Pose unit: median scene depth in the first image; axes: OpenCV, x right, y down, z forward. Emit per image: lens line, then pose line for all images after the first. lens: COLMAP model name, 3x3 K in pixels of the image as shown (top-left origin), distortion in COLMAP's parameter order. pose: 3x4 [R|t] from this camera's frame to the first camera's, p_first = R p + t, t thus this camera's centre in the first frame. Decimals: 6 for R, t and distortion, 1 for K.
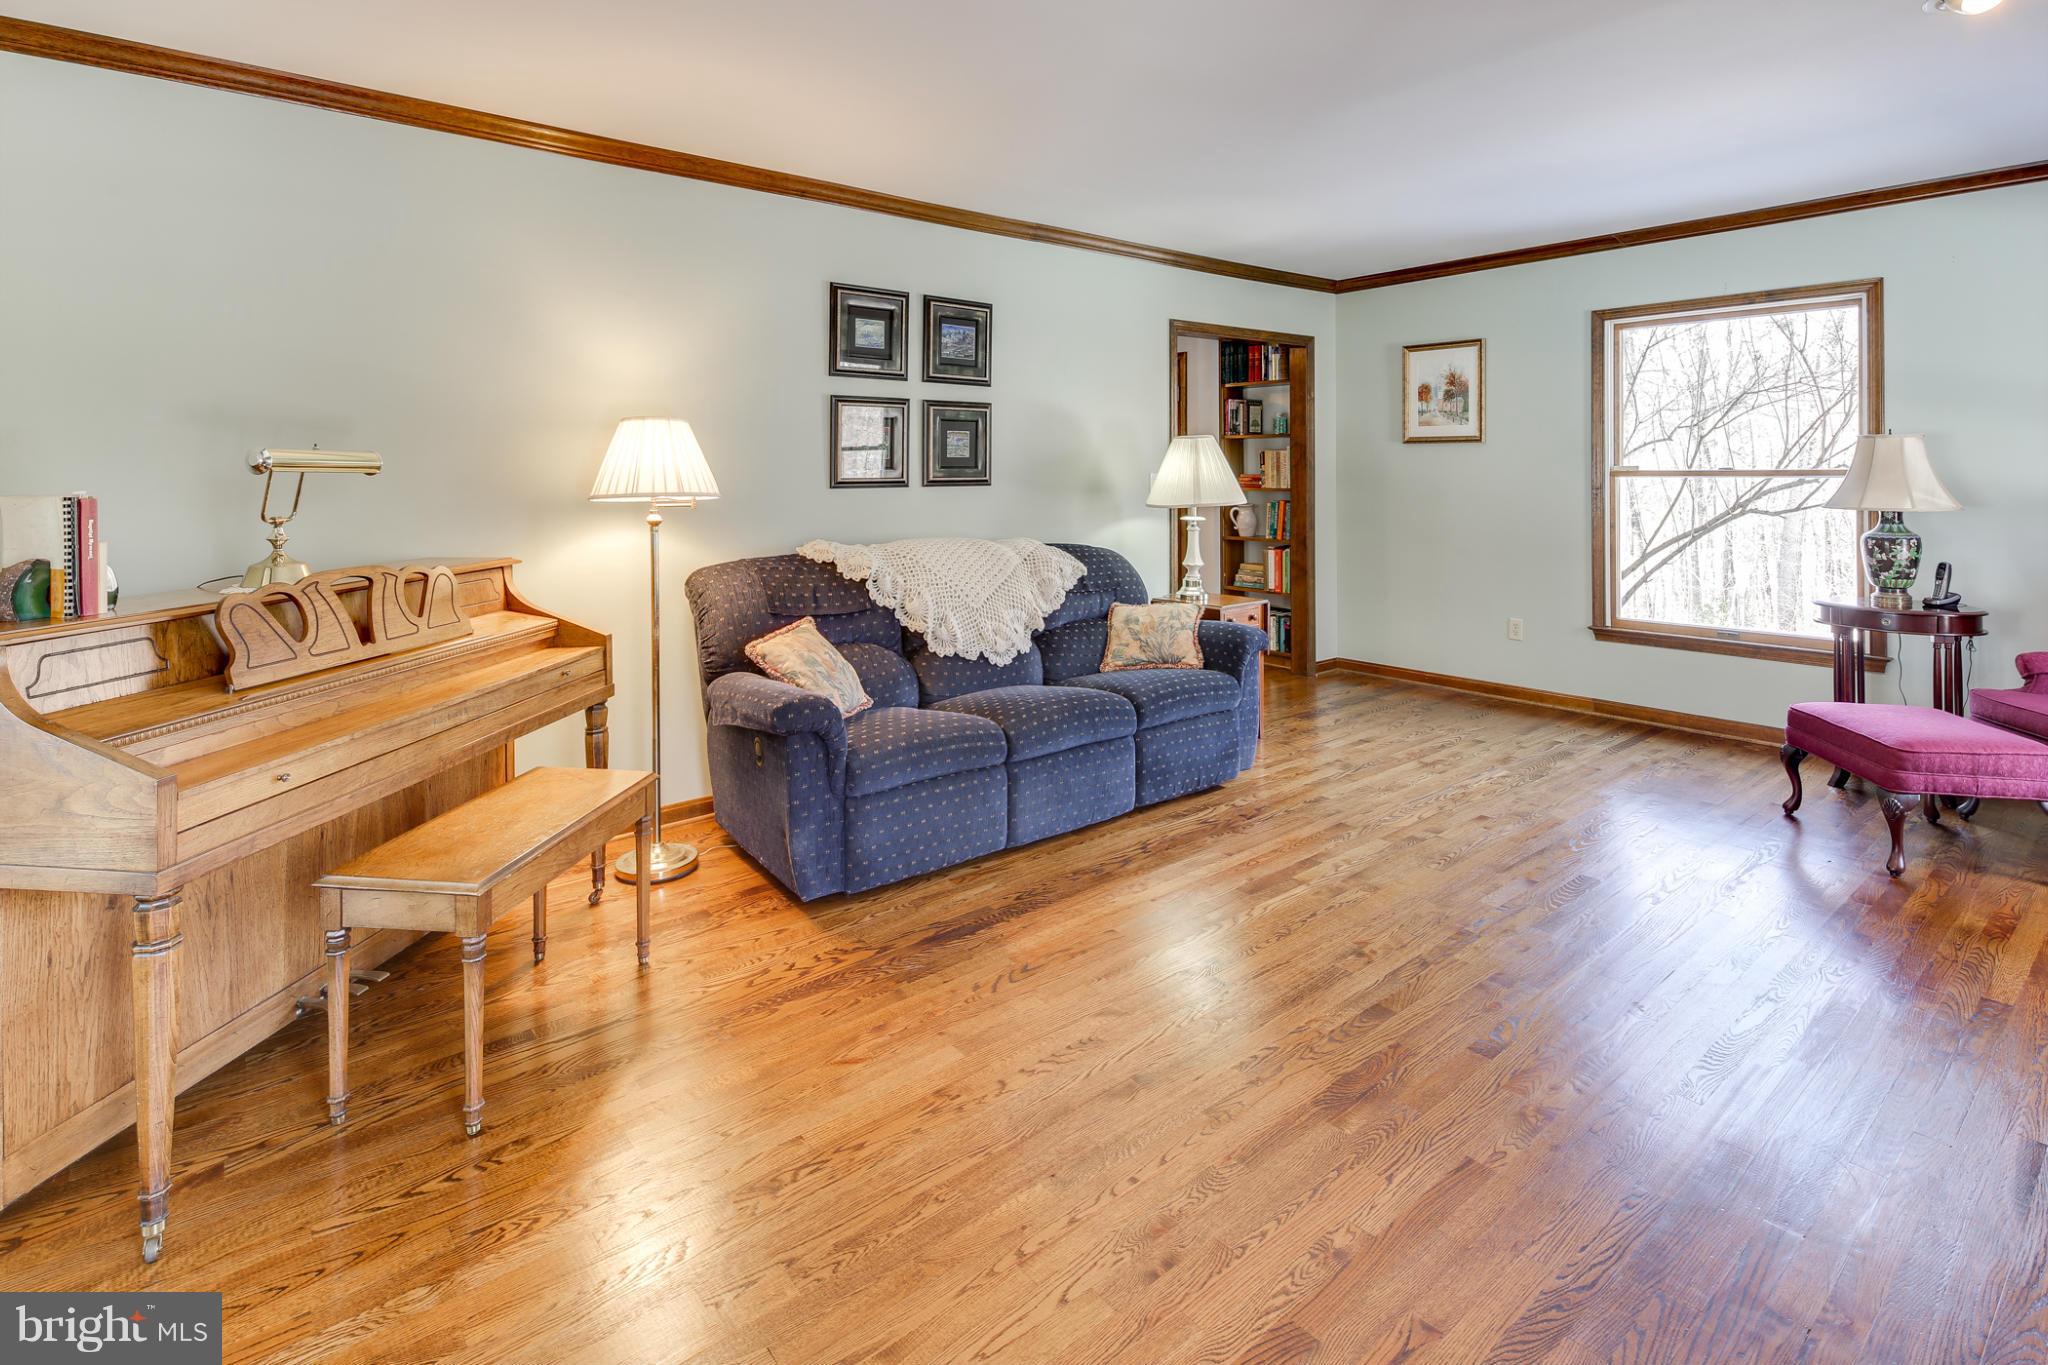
lens RADIAL K [[1004.3, 0, 1028.8], [0, 1004.3, 494.7], [0, 0, 1]] dist [0.031611, -0.013916]
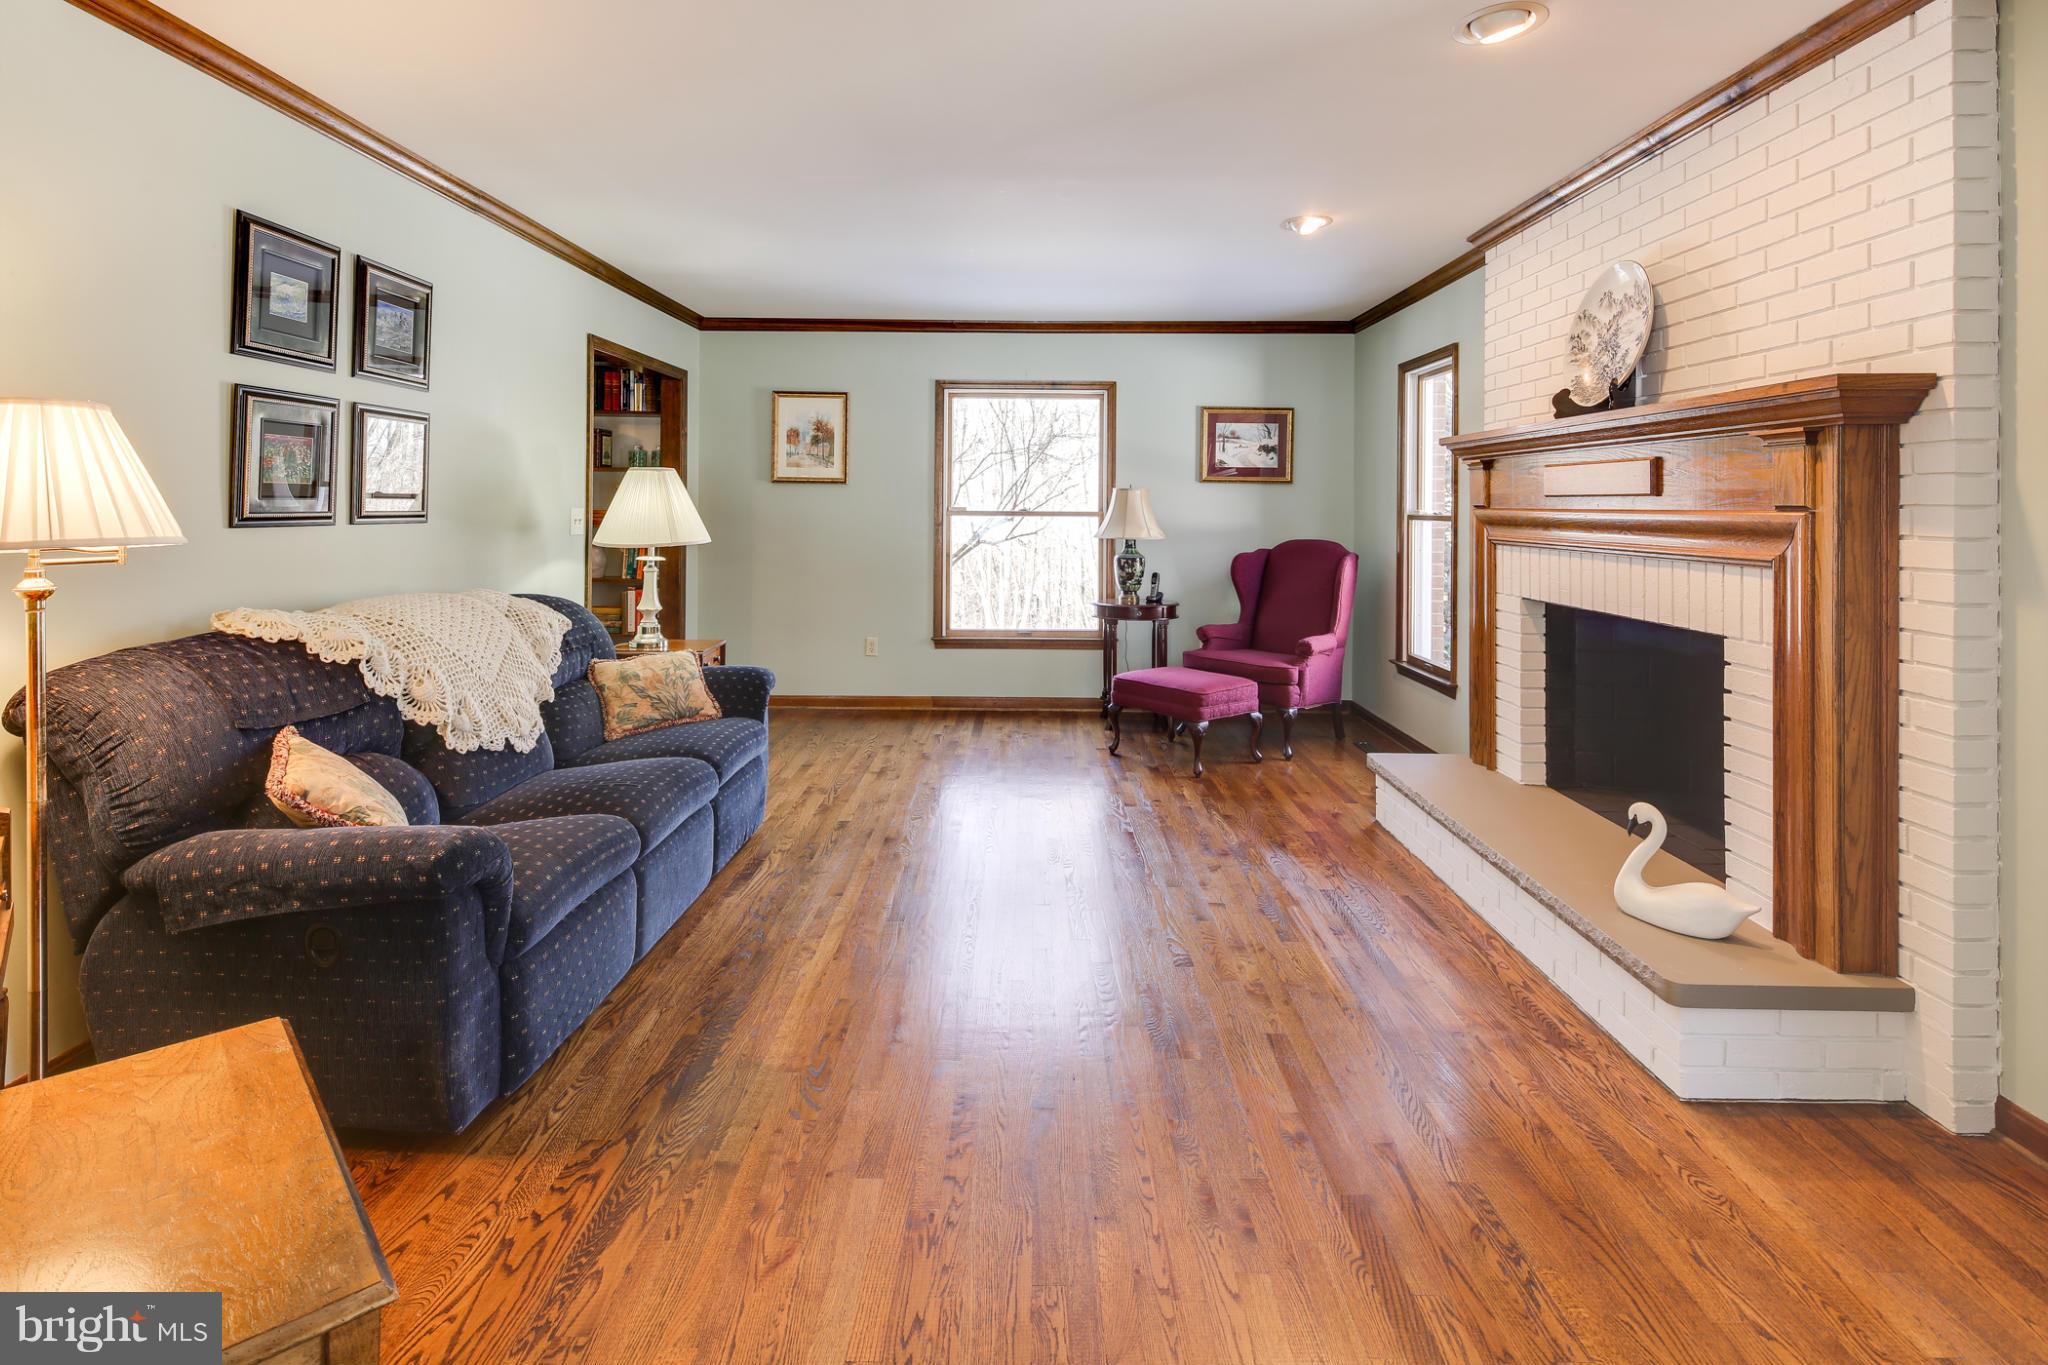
lens RADIAL K [[972.3, 0, 1036.3], [0, 972.3, 520.2], [0, 0, 1]] dist [0.033060, -0.009949]
pose [[0.642059, 0.001623, 0.766654, -0.343981], [0.005764, 0.999959, -0.006944, -0.003645], [-0.766634, 0.008878, 0.642023, 0.190150]]
